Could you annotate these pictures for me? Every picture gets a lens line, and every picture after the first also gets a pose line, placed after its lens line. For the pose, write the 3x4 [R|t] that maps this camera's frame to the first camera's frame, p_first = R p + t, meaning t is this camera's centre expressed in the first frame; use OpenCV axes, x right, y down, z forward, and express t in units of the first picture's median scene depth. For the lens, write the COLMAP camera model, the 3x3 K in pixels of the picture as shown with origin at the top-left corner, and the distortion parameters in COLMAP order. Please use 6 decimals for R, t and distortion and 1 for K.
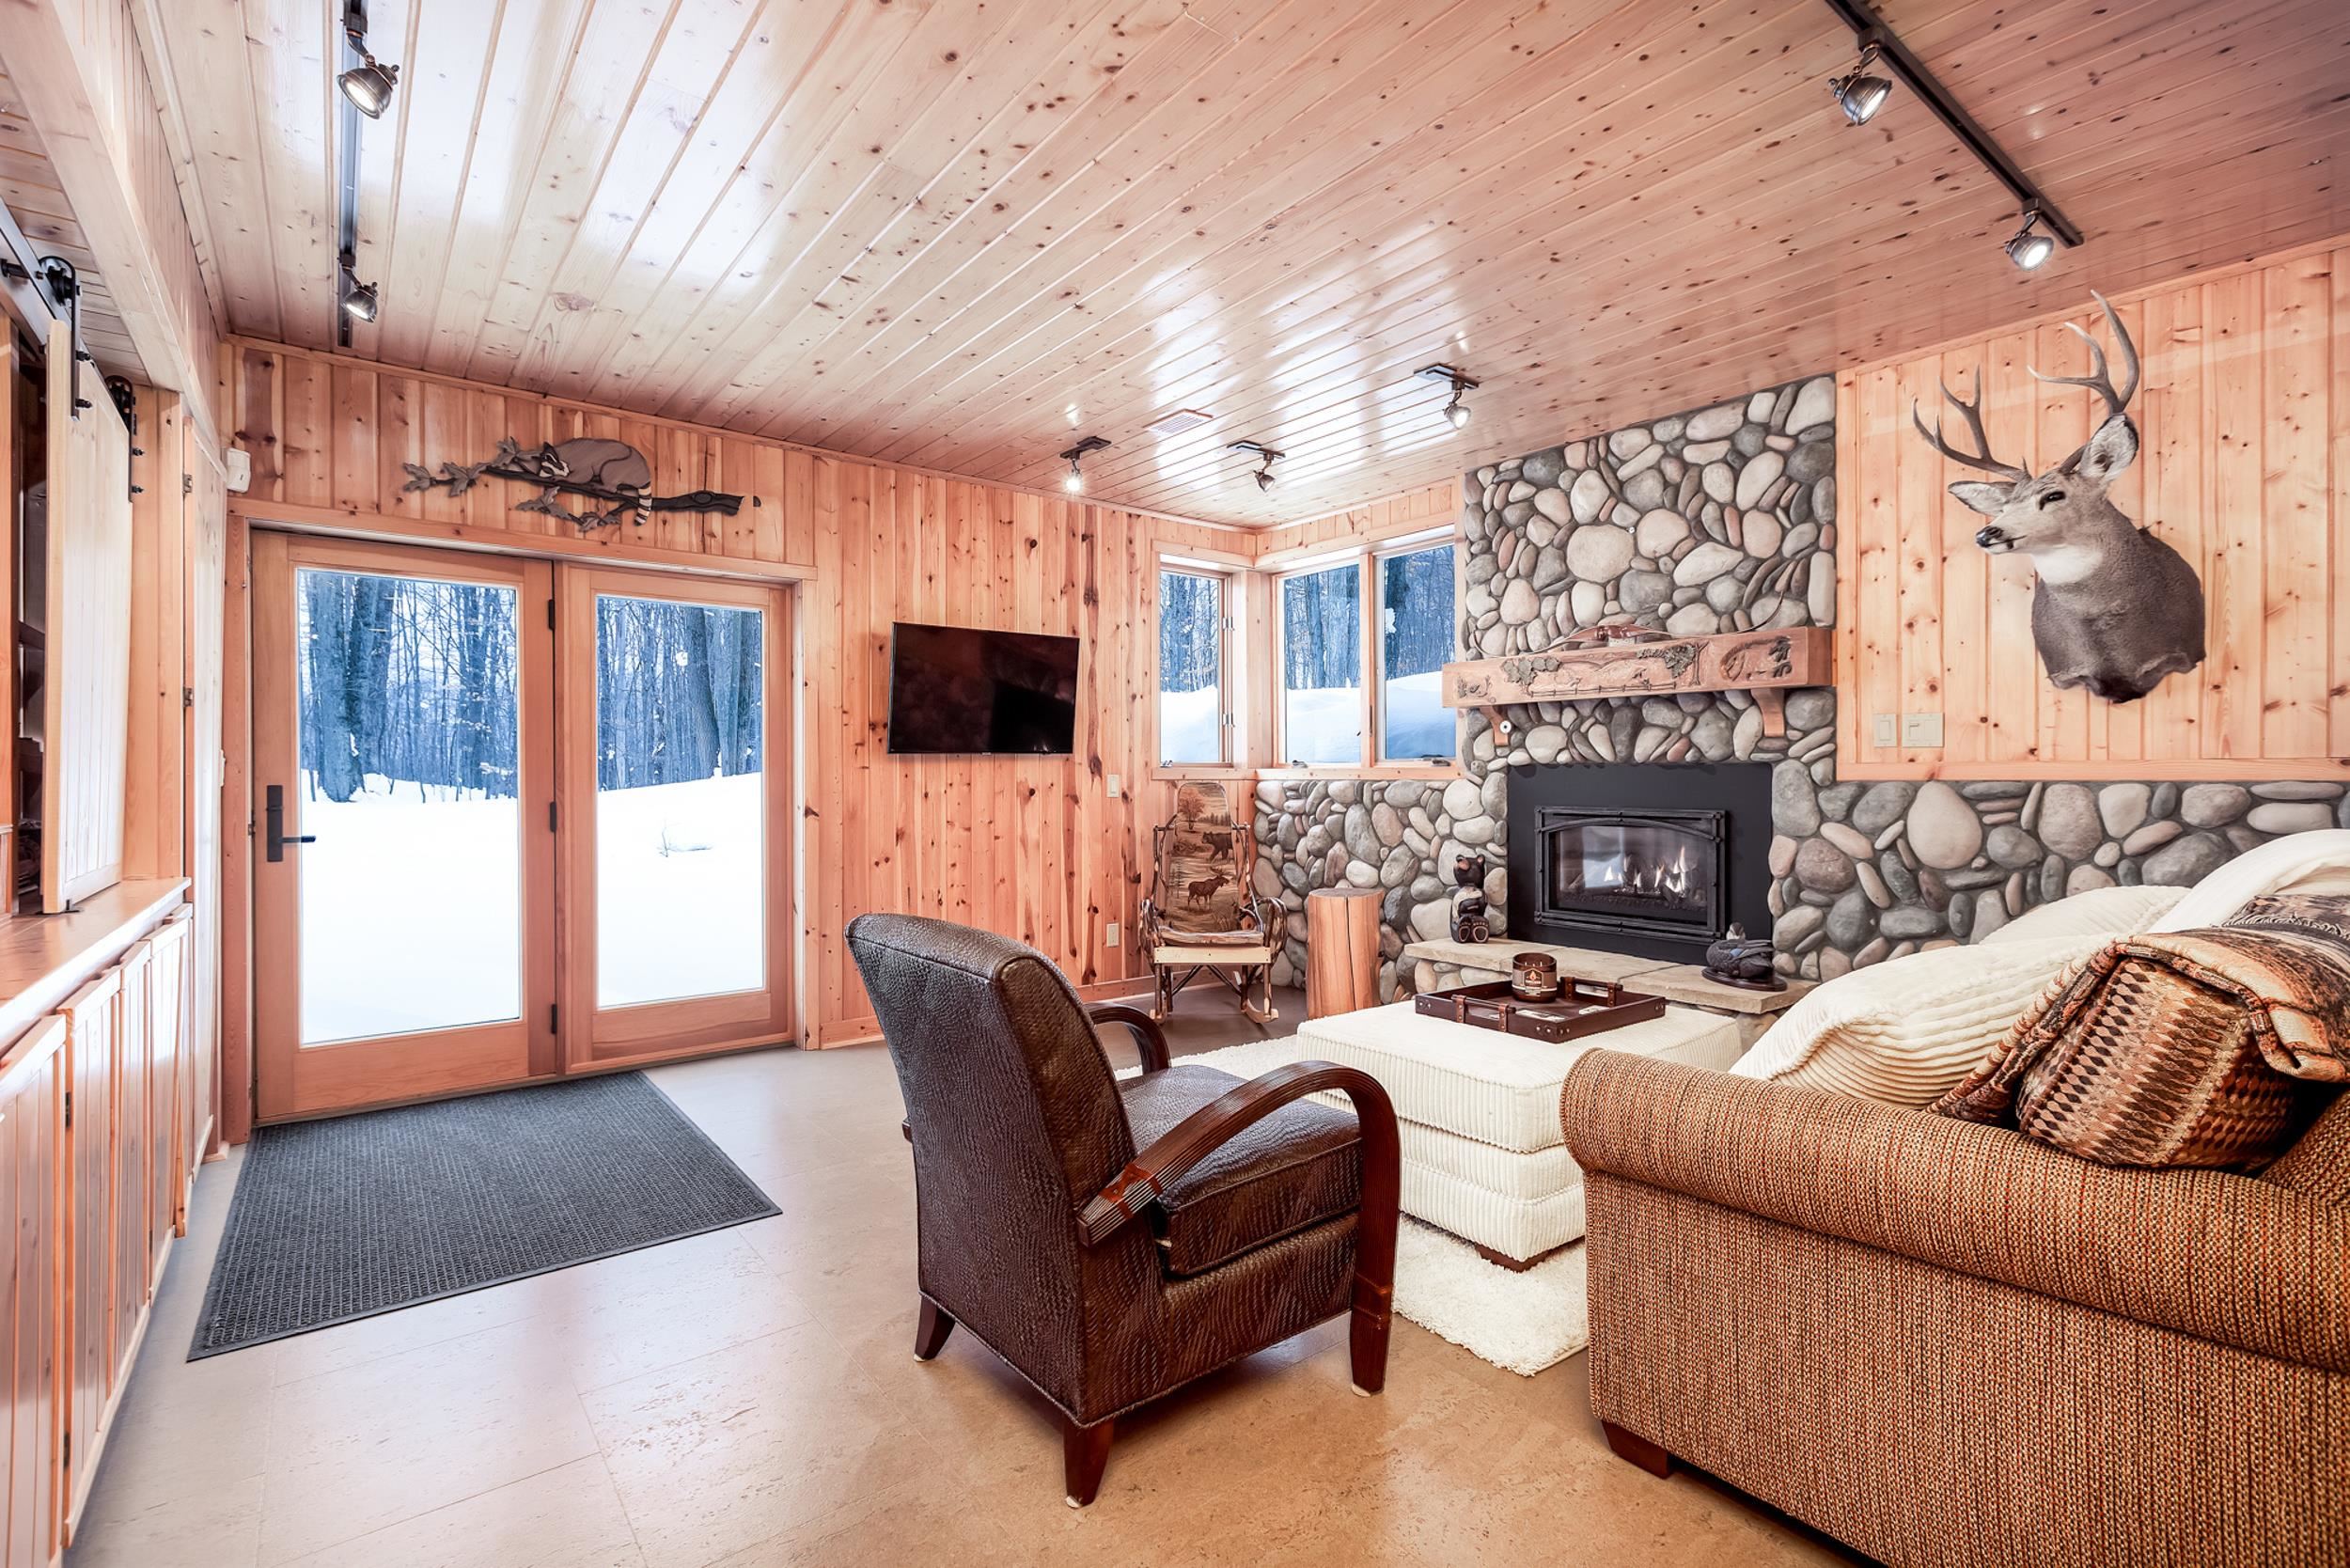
lens RADIAL K [[1062.7, 0, 1172.7], [0, 1062.7, 779.5], [0, 0, 1]] dist [-0.001084, 0.000016]
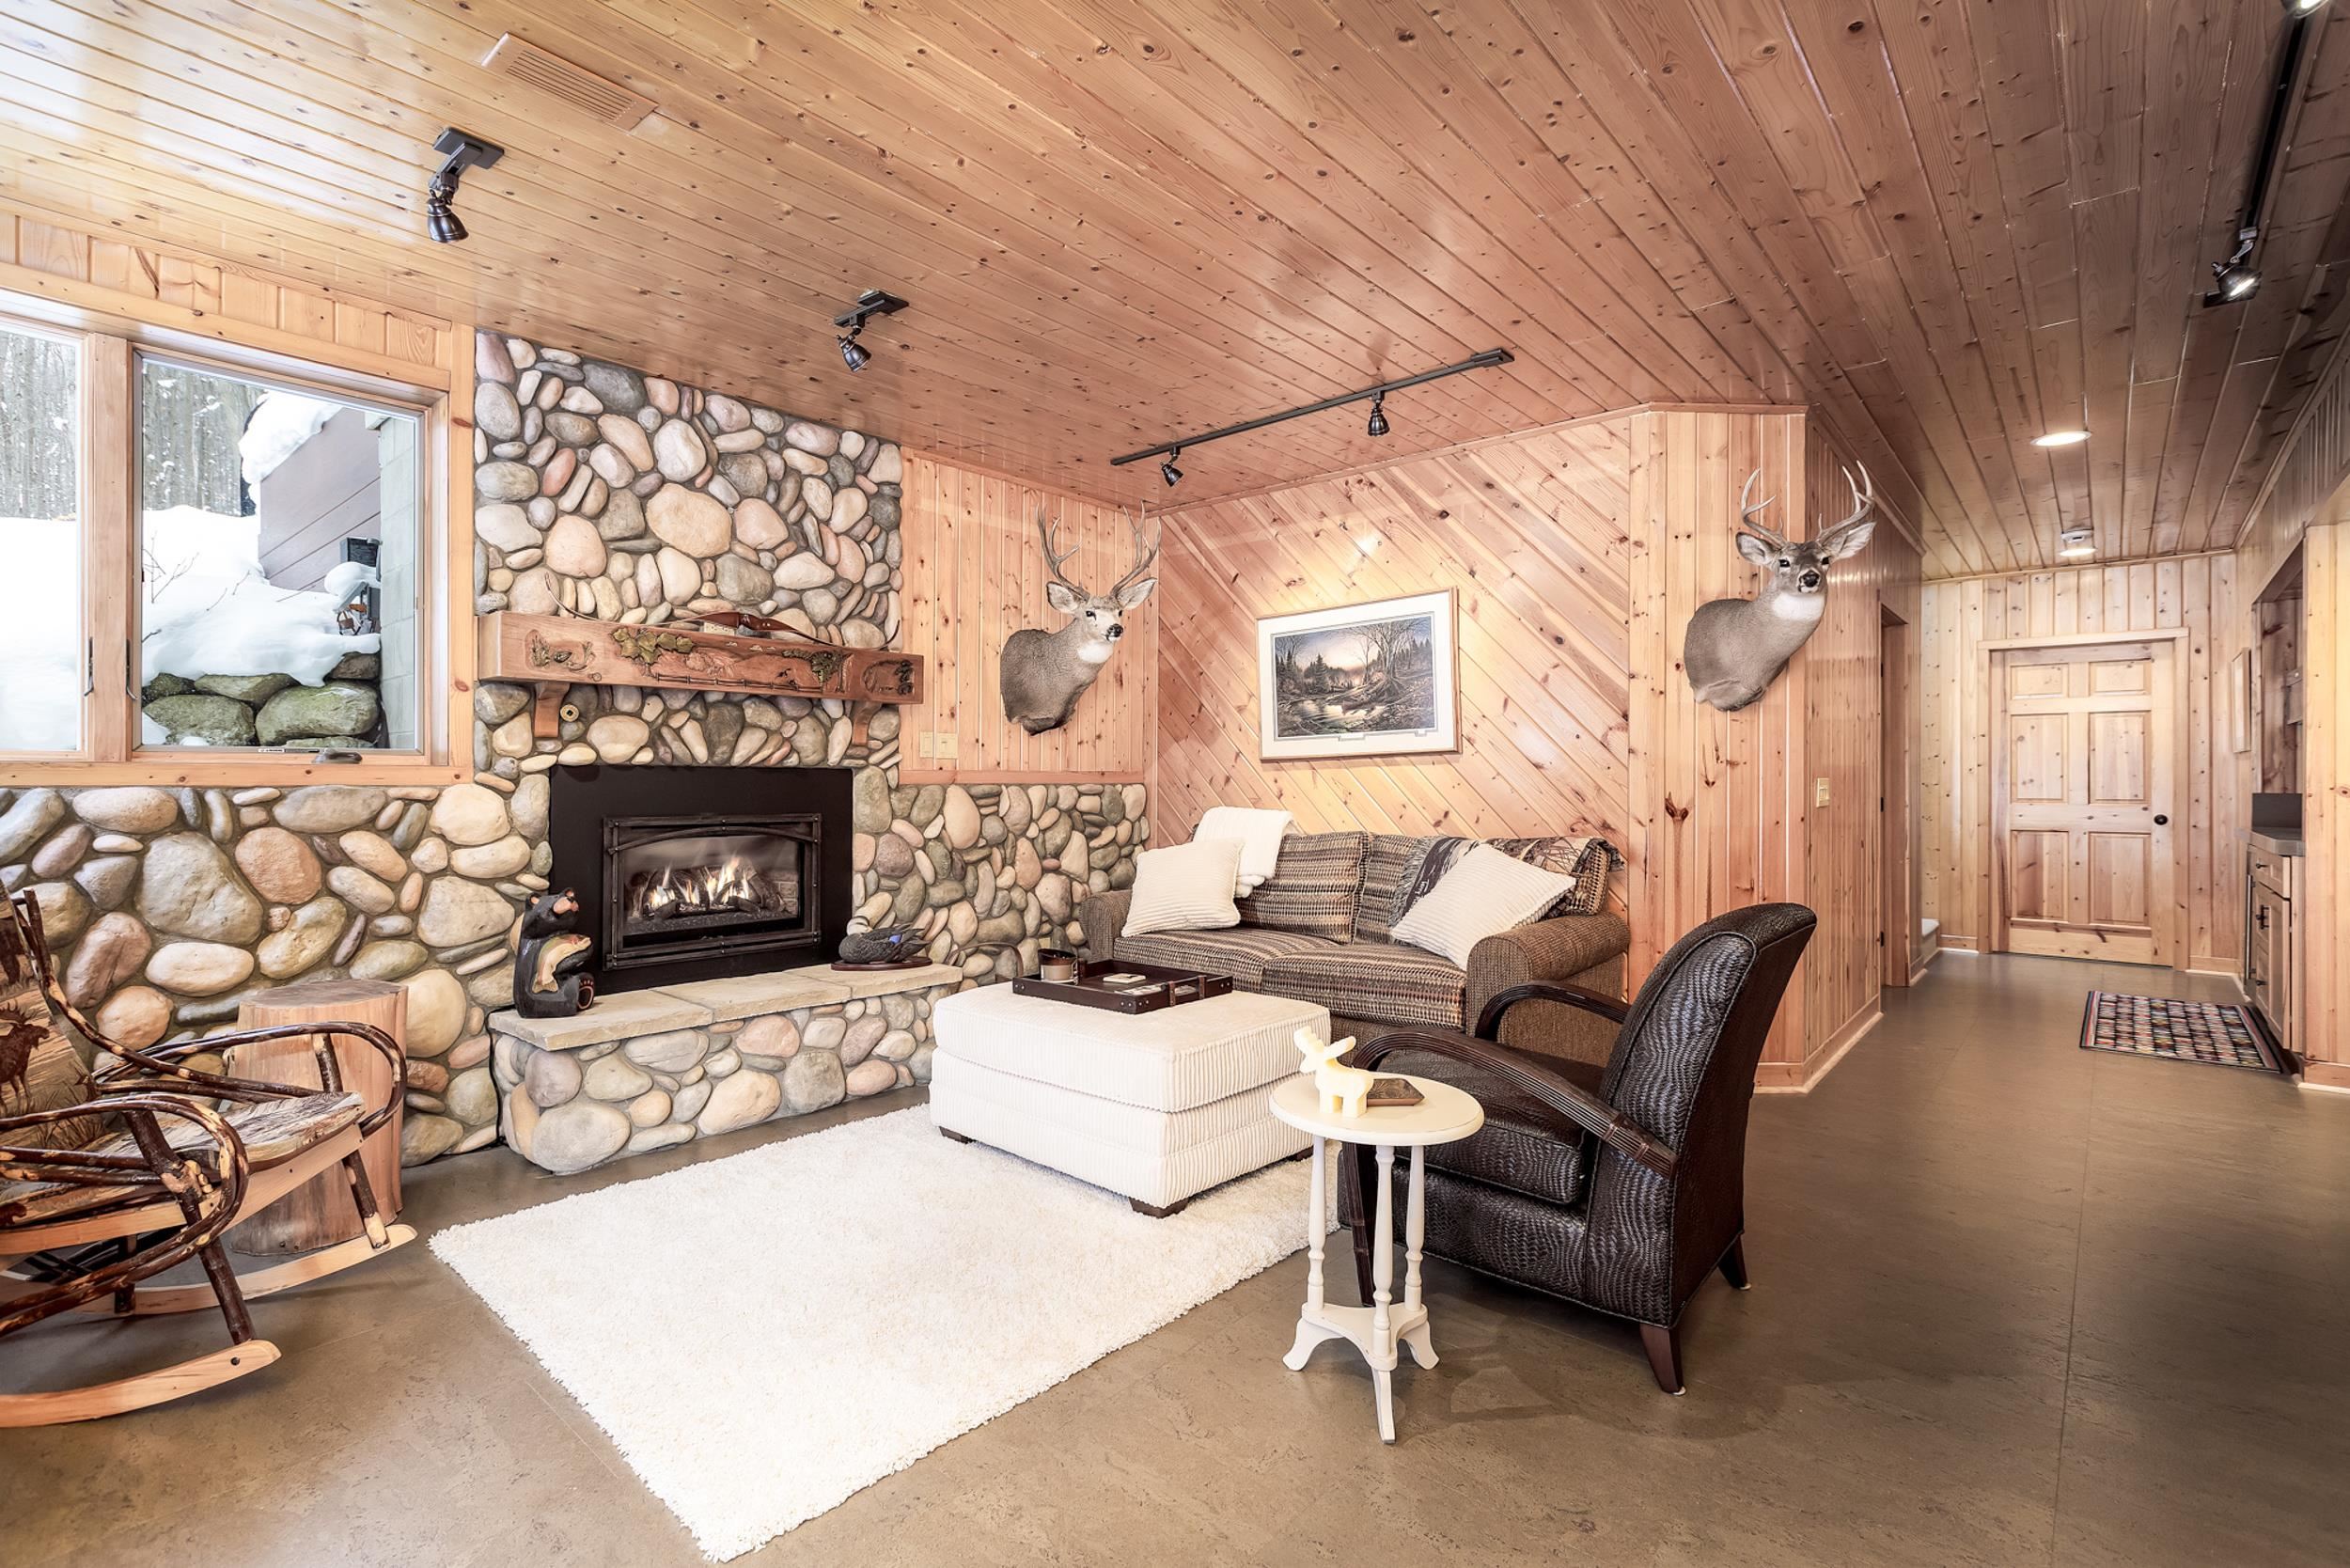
lens RADIAL K [[1062.7, 0, 1172.7], [0, 1062.7, 779.5], [0, 0, 1]] dist [-0.001084, 0.000016]
pose [[-0.179350, 0.001265, 0.983785, -0.528067], [-0.000221, 0.999999, -0.001326, -0.002627], [-0.983785, -0.000456, -0.179349, 0.784387]]
